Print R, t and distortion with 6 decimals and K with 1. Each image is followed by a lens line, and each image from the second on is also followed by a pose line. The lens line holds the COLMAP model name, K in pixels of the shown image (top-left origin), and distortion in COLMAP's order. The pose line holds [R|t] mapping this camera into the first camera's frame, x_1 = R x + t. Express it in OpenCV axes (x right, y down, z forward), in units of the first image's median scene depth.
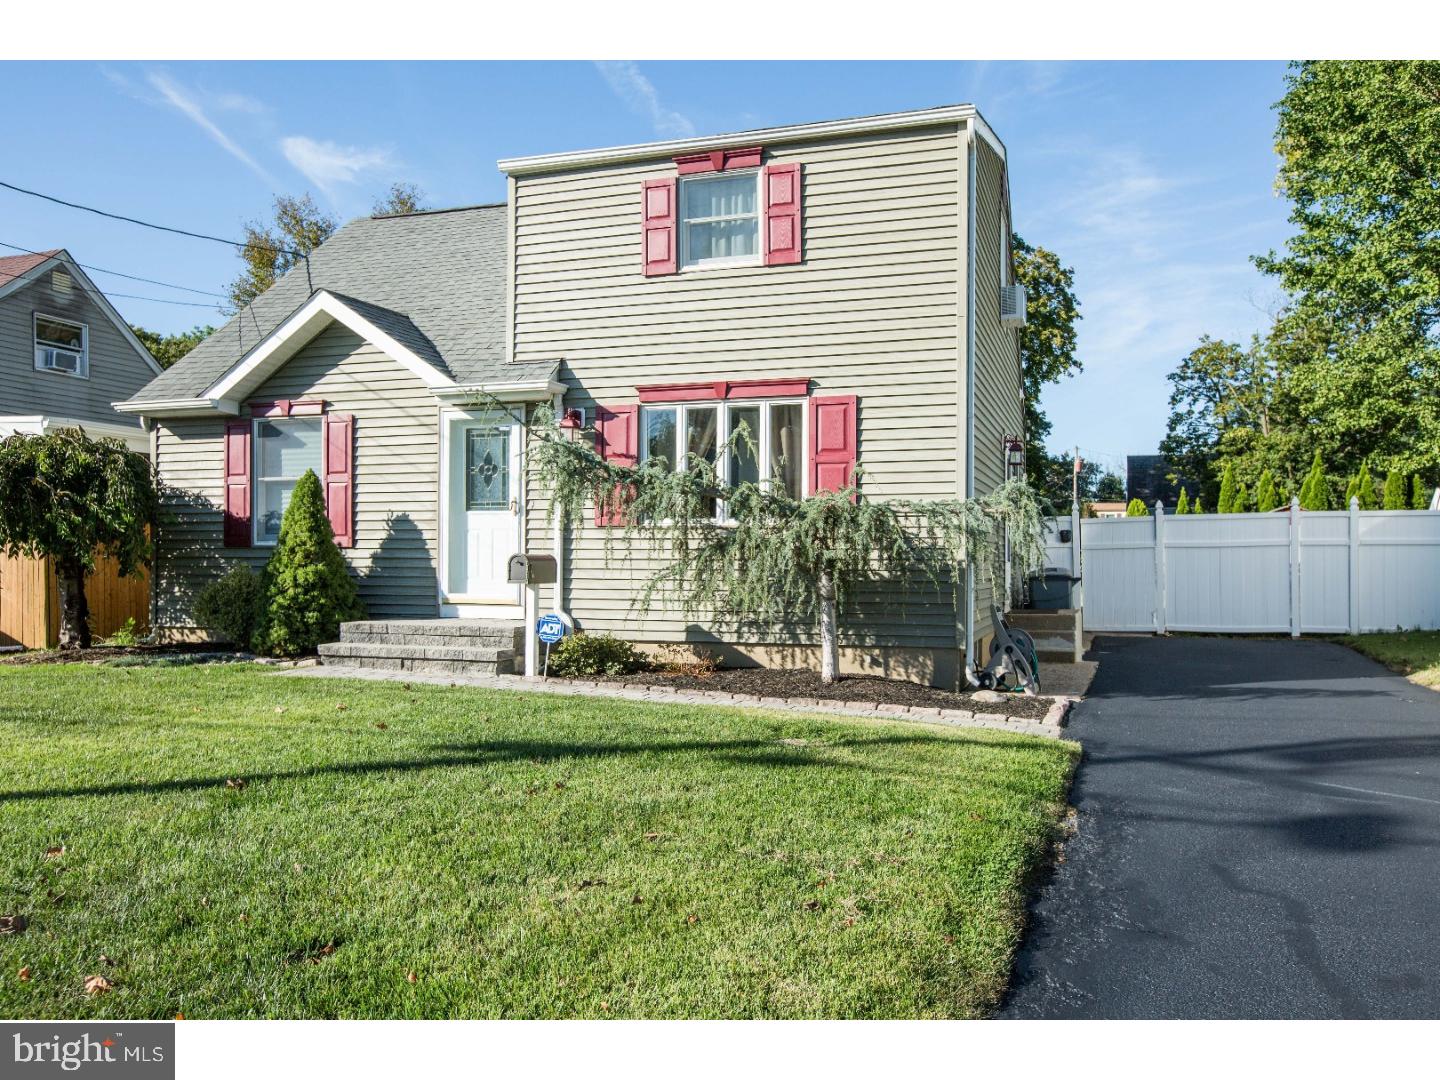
lens RADIAL K [[1114.9, 0, 721.1], [0, 1114.9, 545.5], [0, 0, 1]] dist [-0.009587, -0.005738]
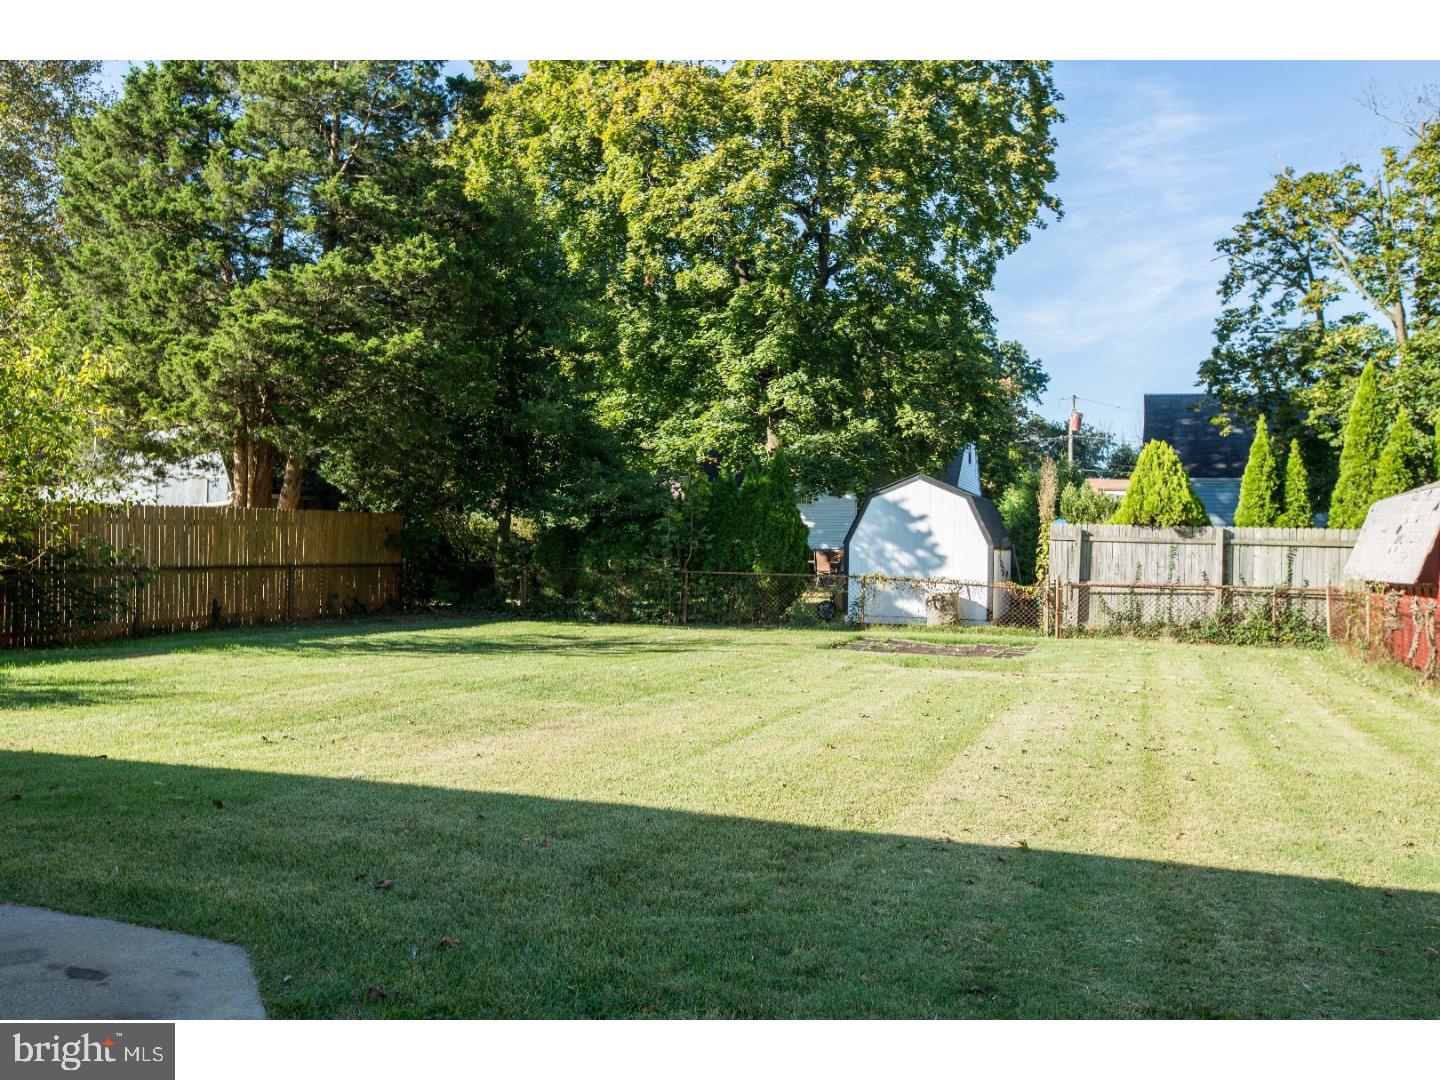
lens RADIAL K [[1282.0, 0, 719.5], [0, 1282.0, 536.6], [0, 0, 1]] dist [0.013361, 0.025452]
pose [[0.999465, 0.019535, 0.026238, 0.134671], [-0.019631, 0.999802, 0.003393, -0.001296], [-0.026166, -0.003906, 0.999650, 0.353257]]
